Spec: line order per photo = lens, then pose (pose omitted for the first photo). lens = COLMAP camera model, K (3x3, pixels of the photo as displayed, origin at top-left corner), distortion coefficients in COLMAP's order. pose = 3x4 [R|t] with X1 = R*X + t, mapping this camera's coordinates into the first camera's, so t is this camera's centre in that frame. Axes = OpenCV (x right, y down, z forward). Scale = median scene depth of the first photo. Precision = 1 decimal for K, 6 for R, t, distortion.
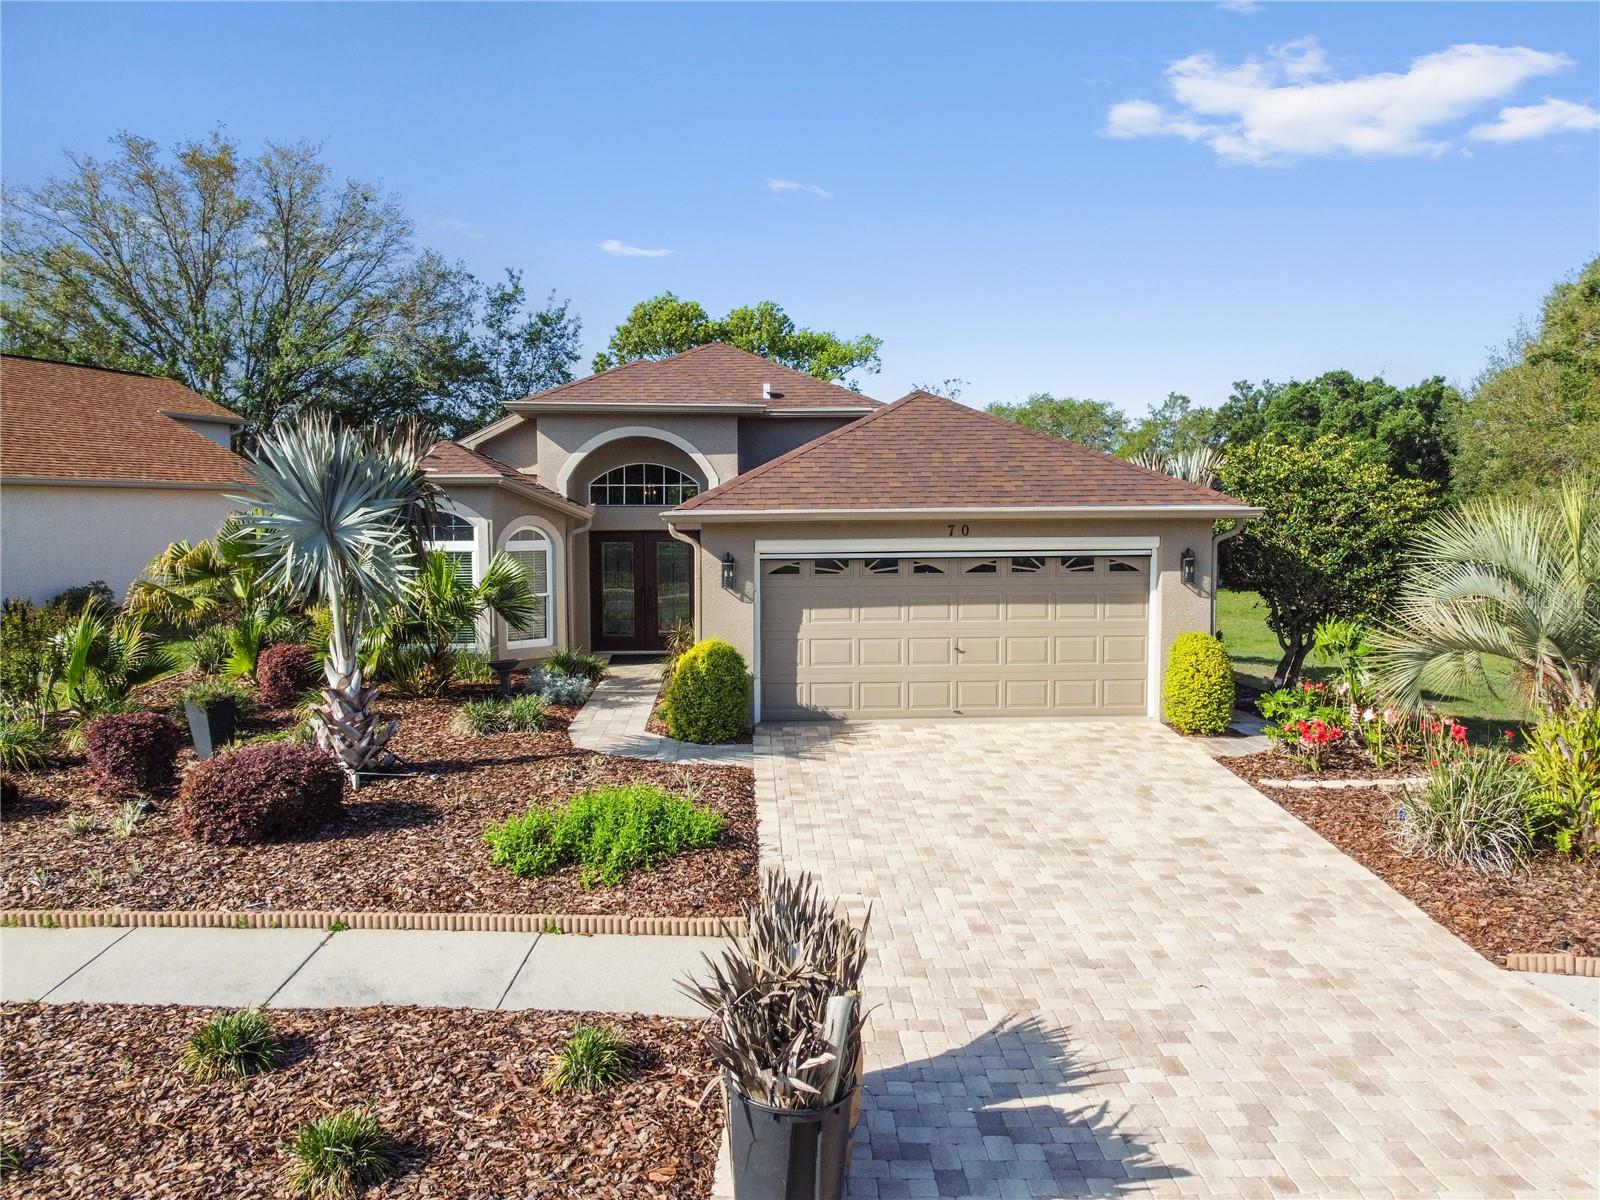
lens RADIAL K [[1212.0, 0, 795.1], [0, 1212.0, 601.7], [0, 0, 1]] dist [0.001237, -0.008228]
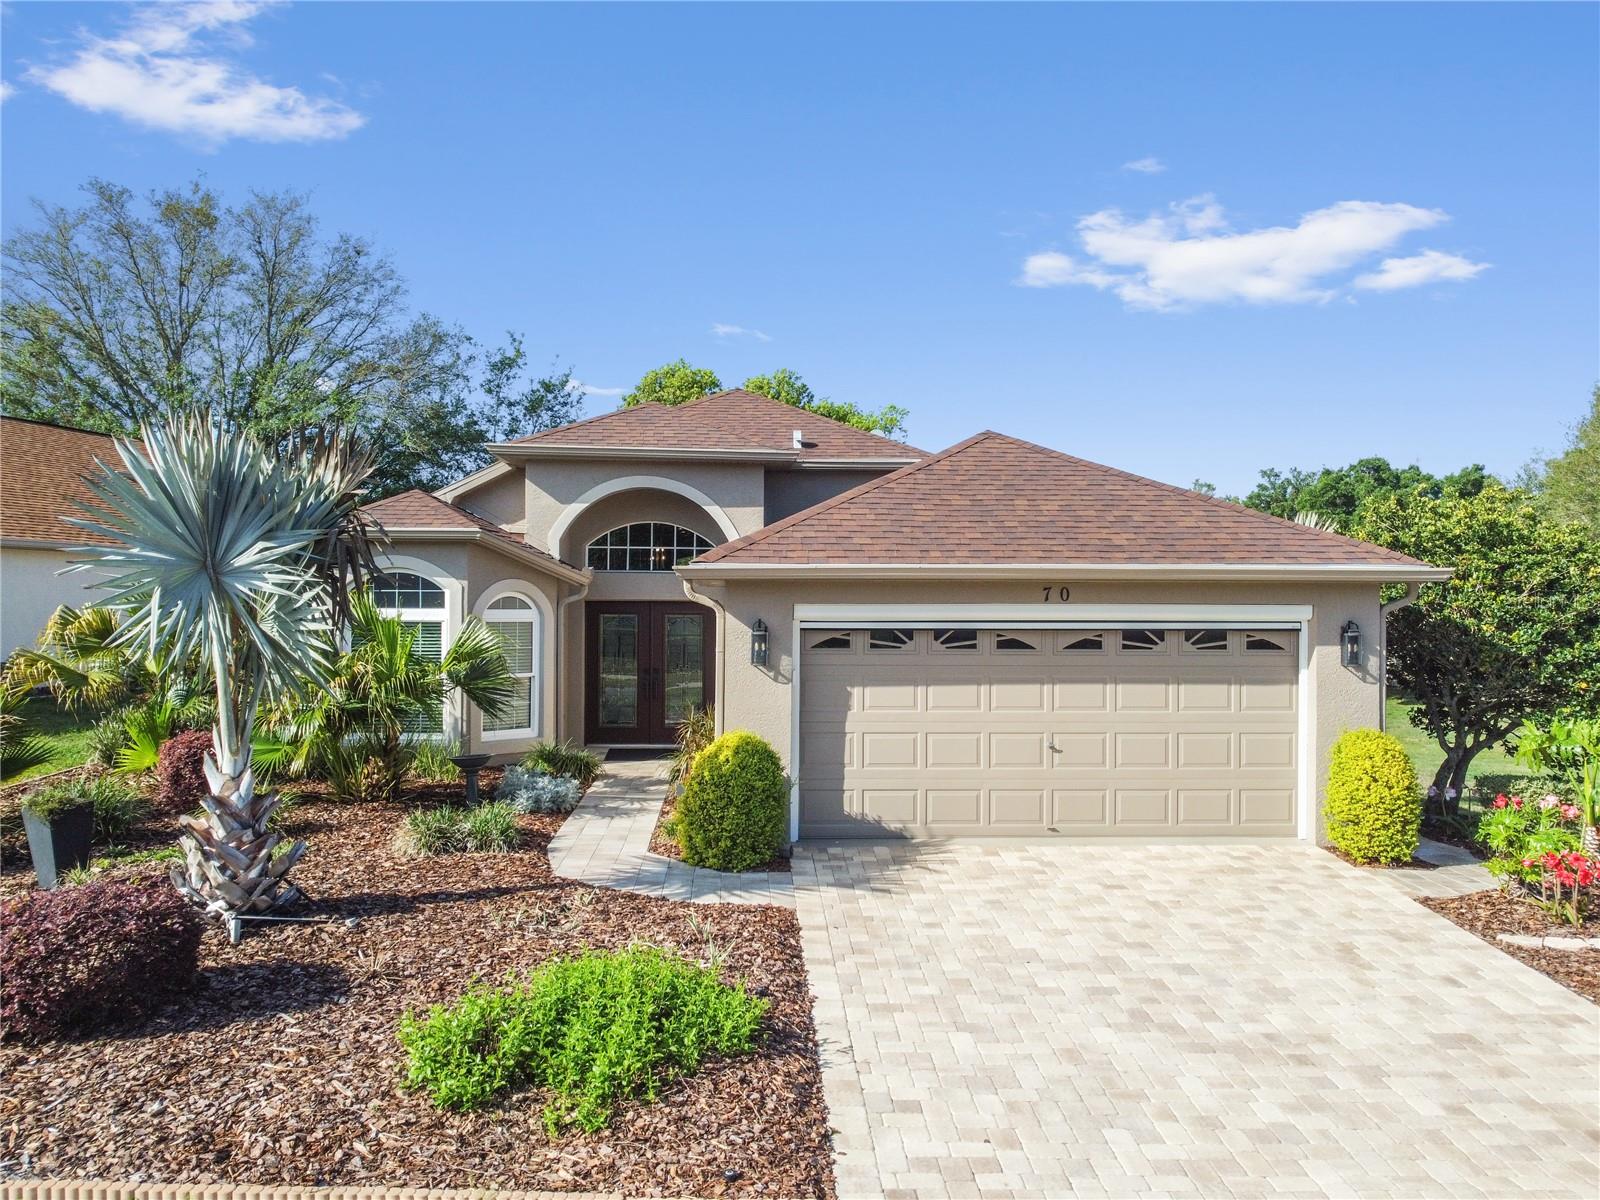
lens RADIAL K [[1212.0, 0, 795.1], [0, 1212.0, 601.7], [0, 0, 1]] dist [0.001237, -0.008228]
pose [[0.999942, 0.010397, -0.002822, -0.031034], [-0.010582, 0.997030, -0.076278, 0.007228], [0.002021, 0.076304, 0.997083, 0.229148]]
